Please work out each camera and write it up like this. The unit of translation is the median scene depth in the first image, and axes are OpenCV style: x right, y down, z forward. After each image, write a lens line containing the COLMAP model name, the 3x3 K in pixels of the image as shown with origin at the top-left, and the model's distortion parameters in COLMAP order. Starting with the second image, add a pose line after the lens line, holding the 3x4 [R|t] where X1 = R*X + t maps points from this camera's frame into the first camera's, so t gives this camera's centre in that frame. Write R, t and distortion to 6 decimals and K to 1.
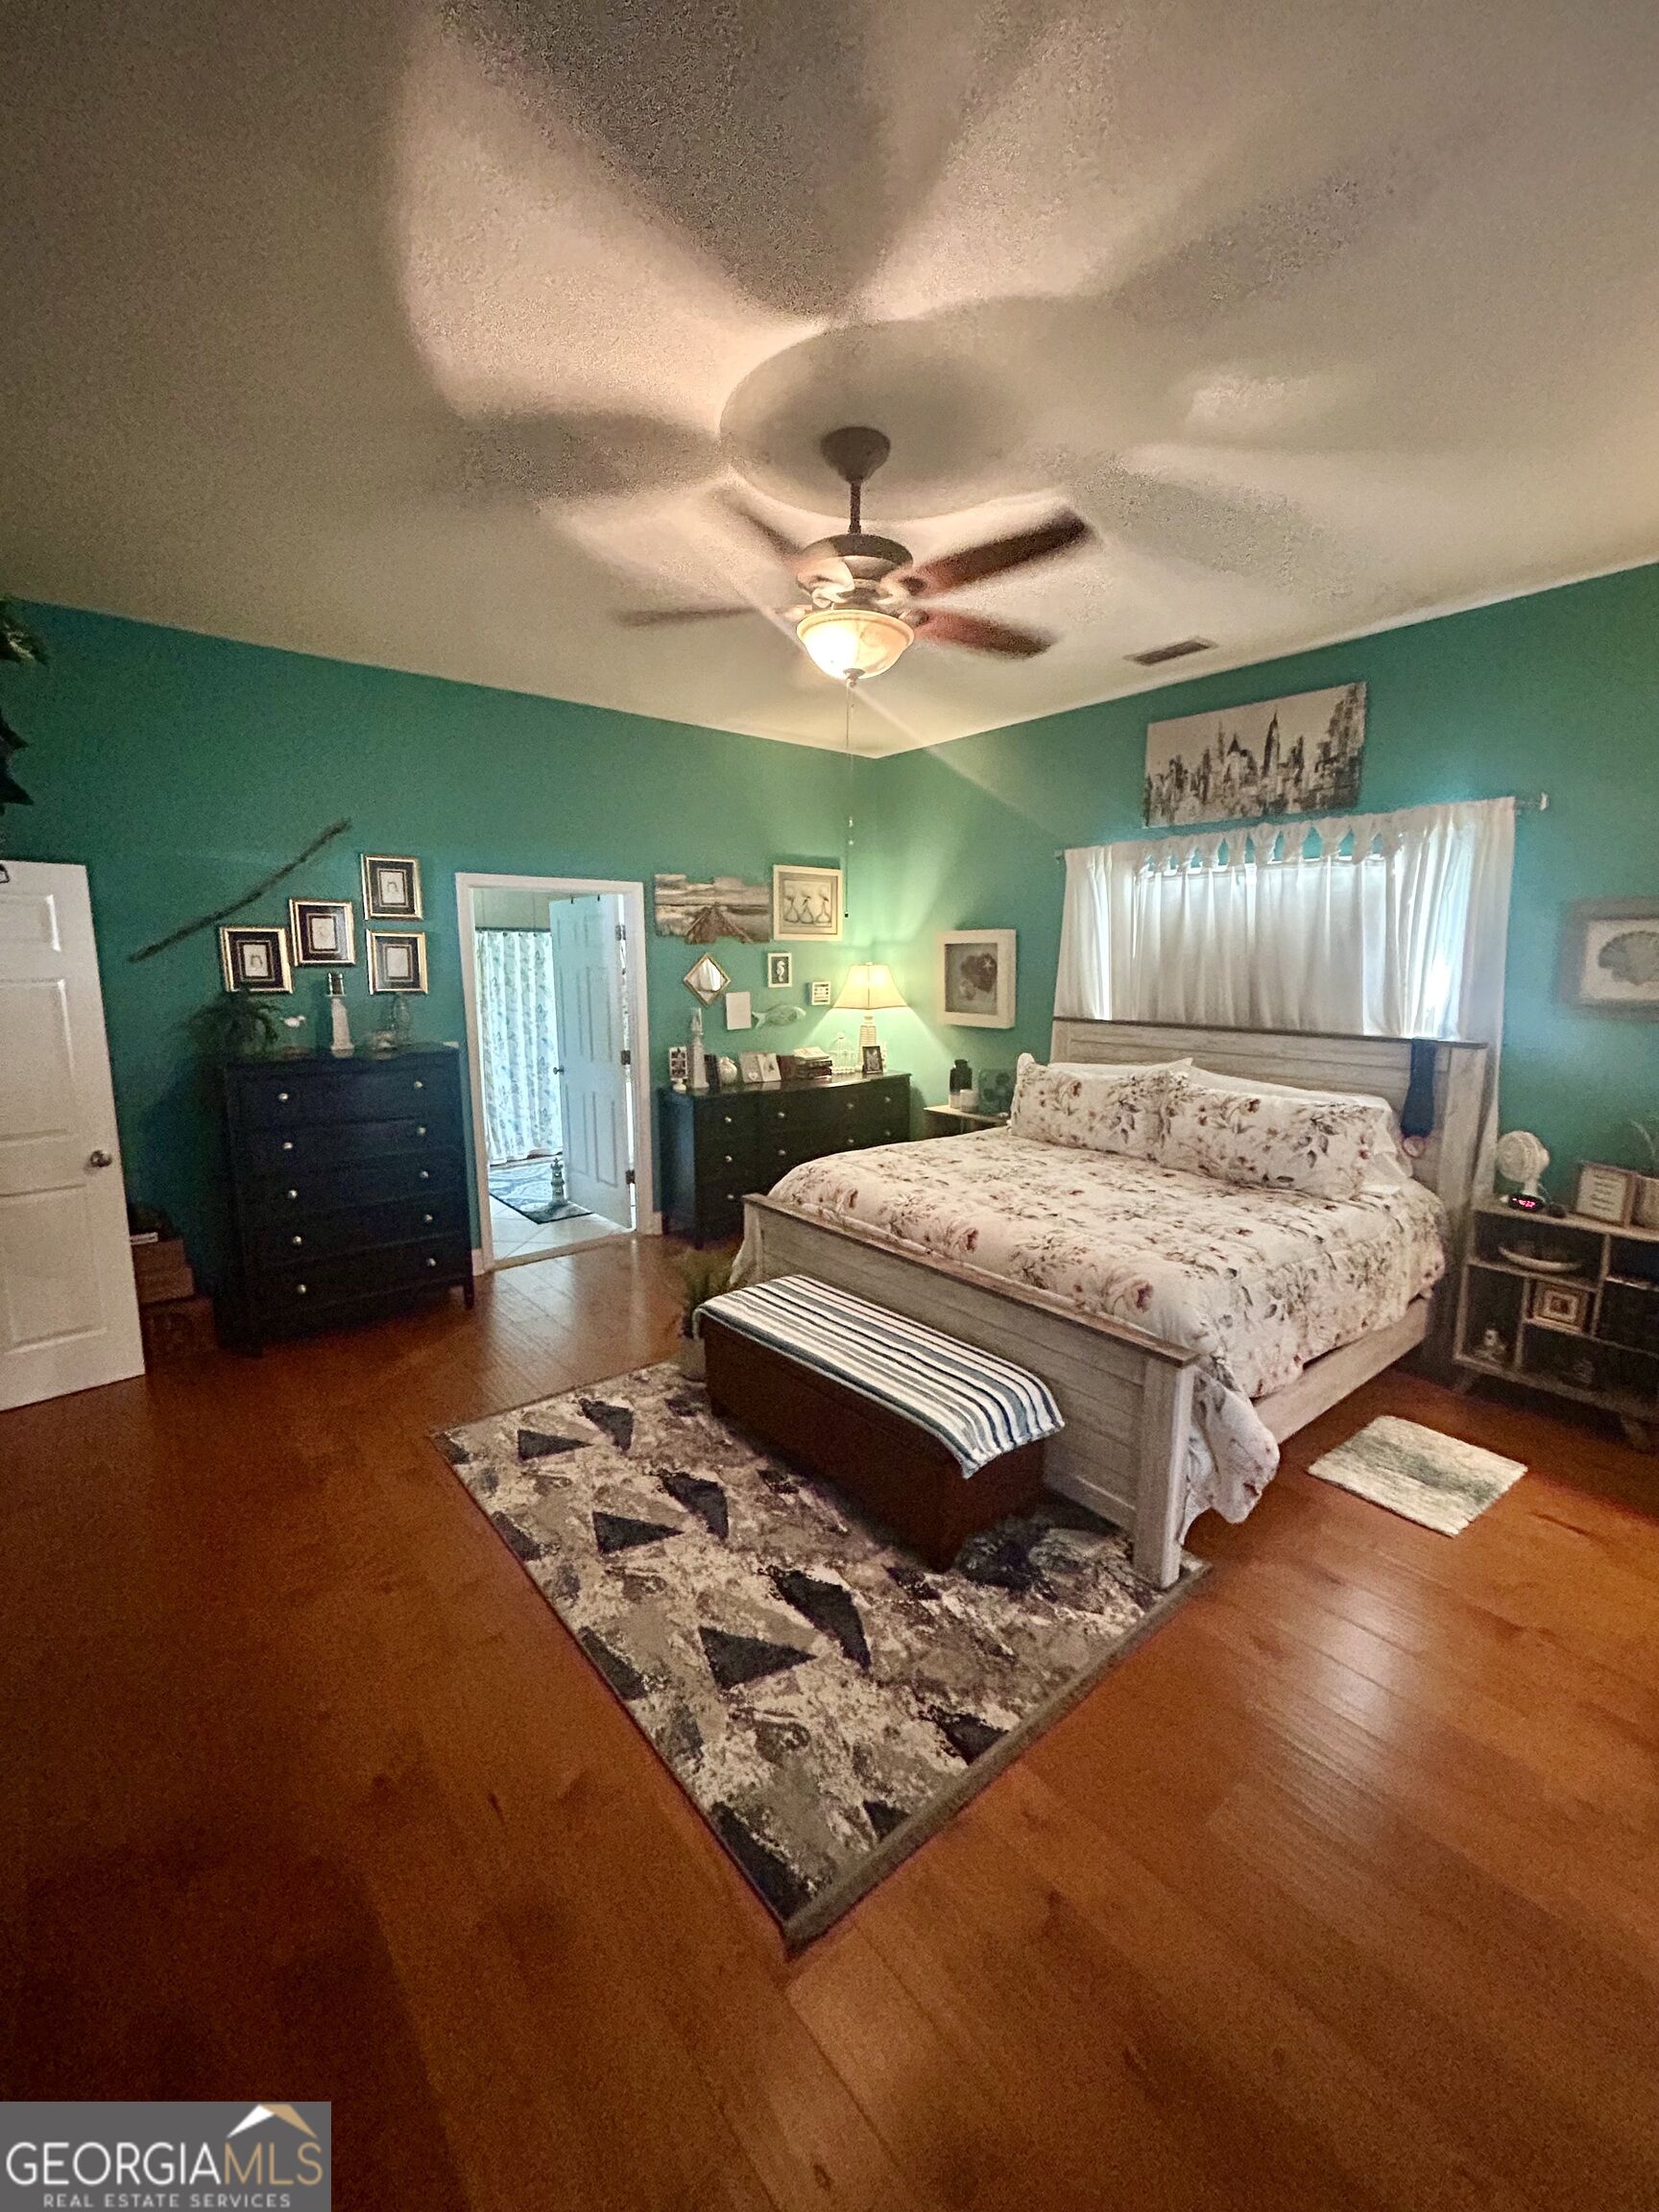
lens RADIAL K [[895.6, 0, 825.9], [0, 895.6, 1098.4], [0, 0, 1]] dist [0.002198, 0.000627]
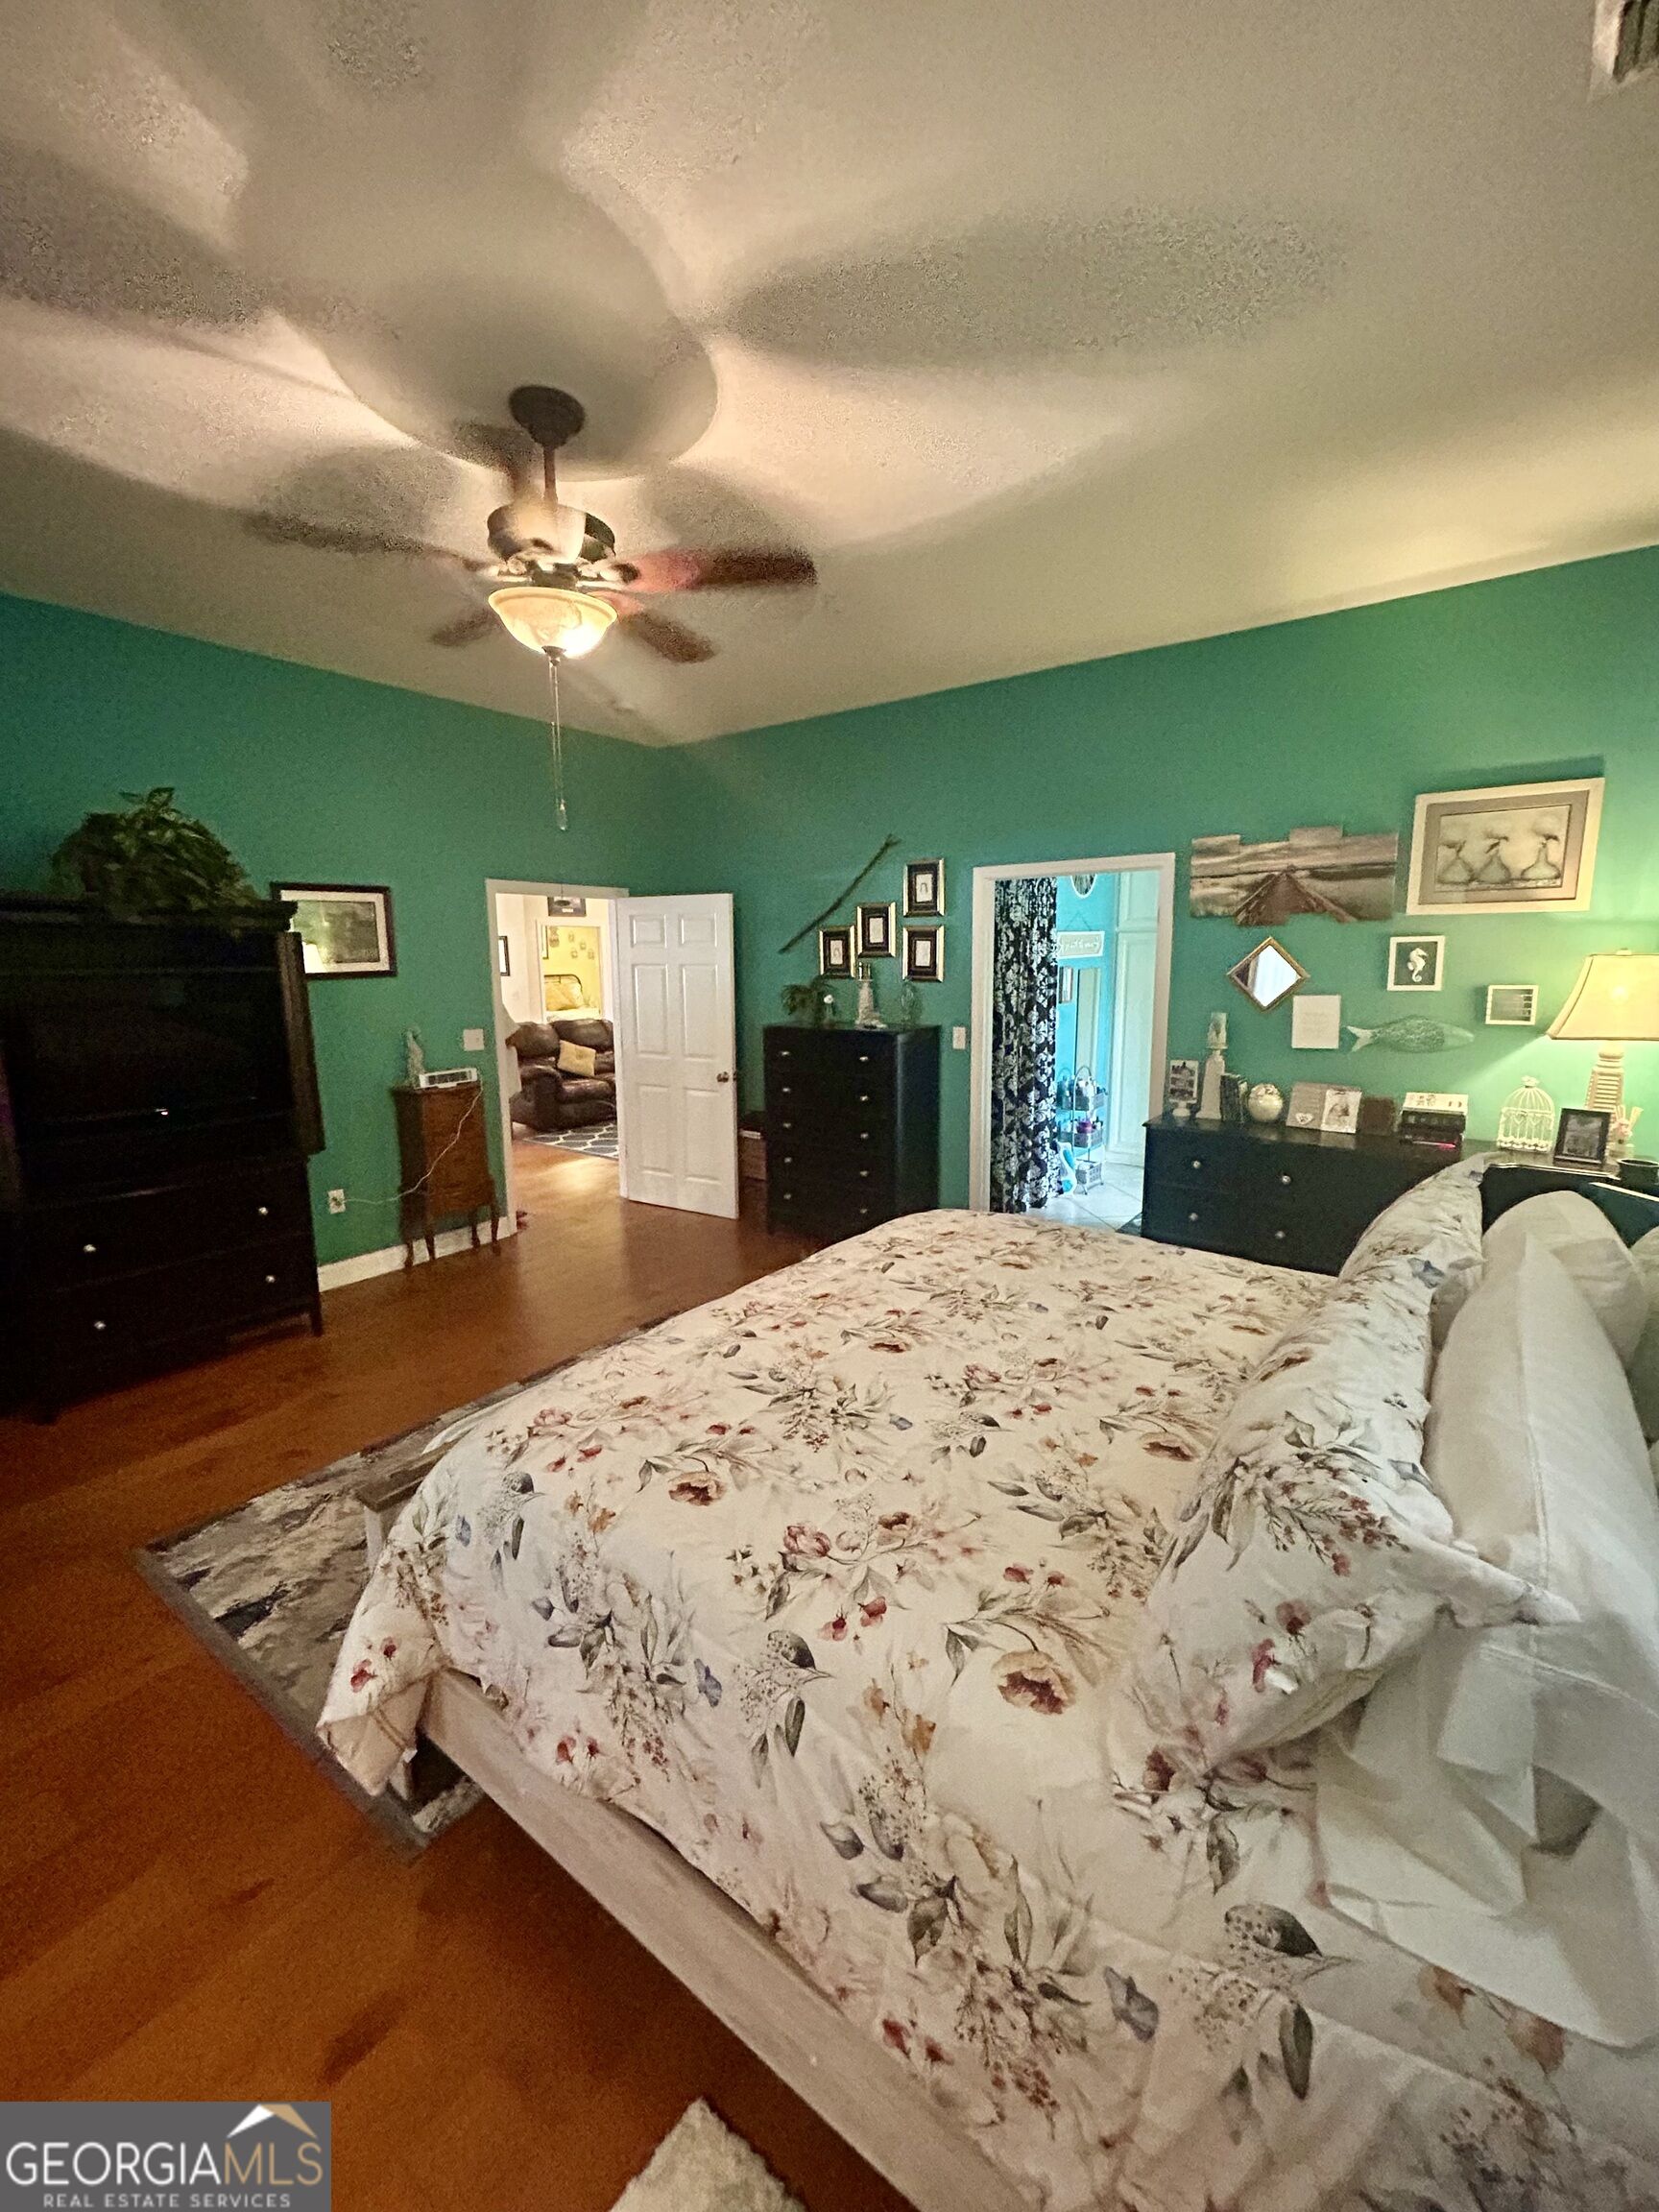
lens RADIAL K [[894.3, 0, 826.6], [0, 894.3, 1095.8], [0, 0, 1]] dist [-0.002257, 0.000417]
pose [[0.247823, 0.150838, -0.956991, 0.495819], [-0.143076, 0.982672, 0.117835, -0.073284], [0.958182, 0.107720, 0.265110, 0.490500]]
